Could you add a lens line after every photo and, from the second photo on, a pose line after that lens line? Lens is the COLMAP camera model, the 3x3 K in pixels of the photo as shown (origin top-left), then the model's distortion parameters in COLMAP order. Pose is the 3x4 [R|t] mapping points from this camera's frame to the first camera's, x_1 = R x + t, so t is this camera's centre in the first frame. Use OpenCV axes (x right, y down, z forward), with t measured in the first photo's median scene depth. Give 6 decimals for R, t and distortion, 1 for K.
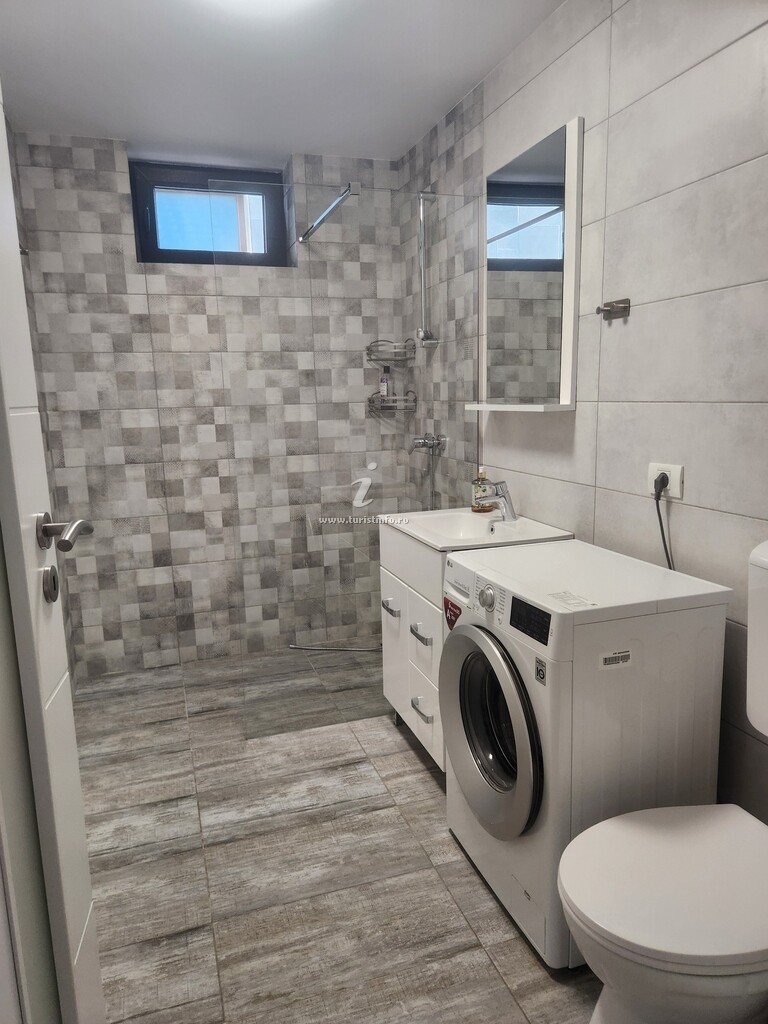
lens RADIAL K [[697.8, 0, 372.4], [0, 697.8, 512.9], [0, 0, 1]] dist [0.066827, -0.070142]
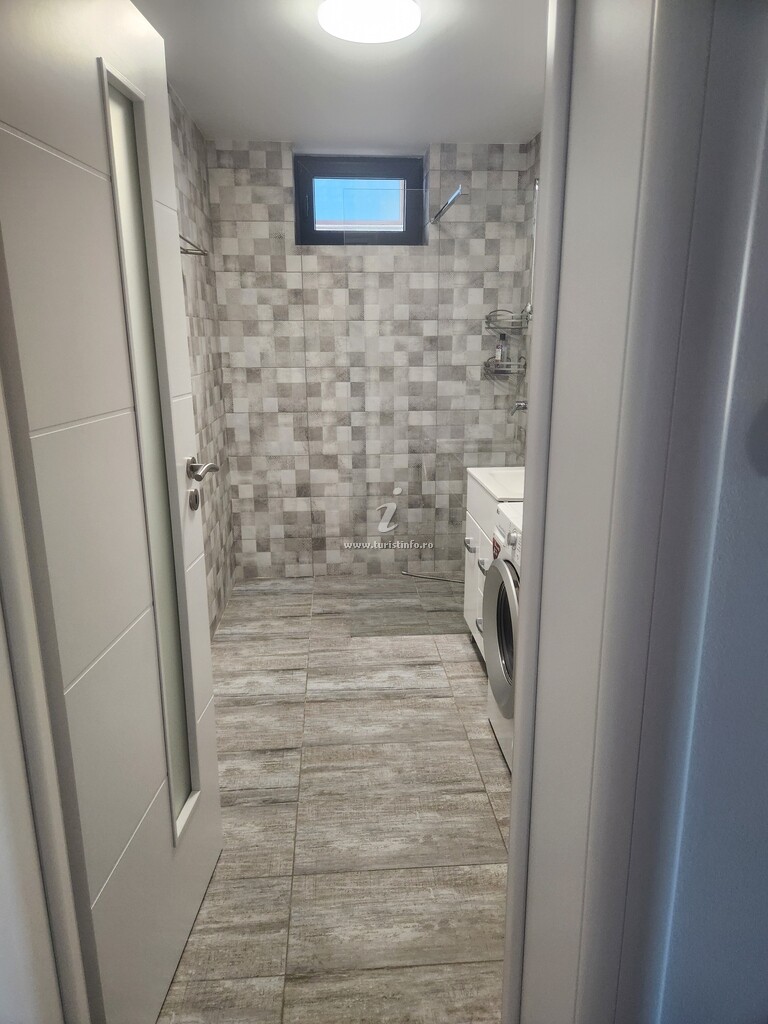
lens RADIAL K [[697.8, 0, 372.4], [0, 697.8, 512.9], [0, 0, 1]] dist [0.066827, -0.070142]
pose [[0.968625, 0.081921, -0.234637, 0.112809], [-0.062628, 0.994102, 0.088541, -0.012788], [0.240507, -0.071068, 0.968042, -0.165673]]
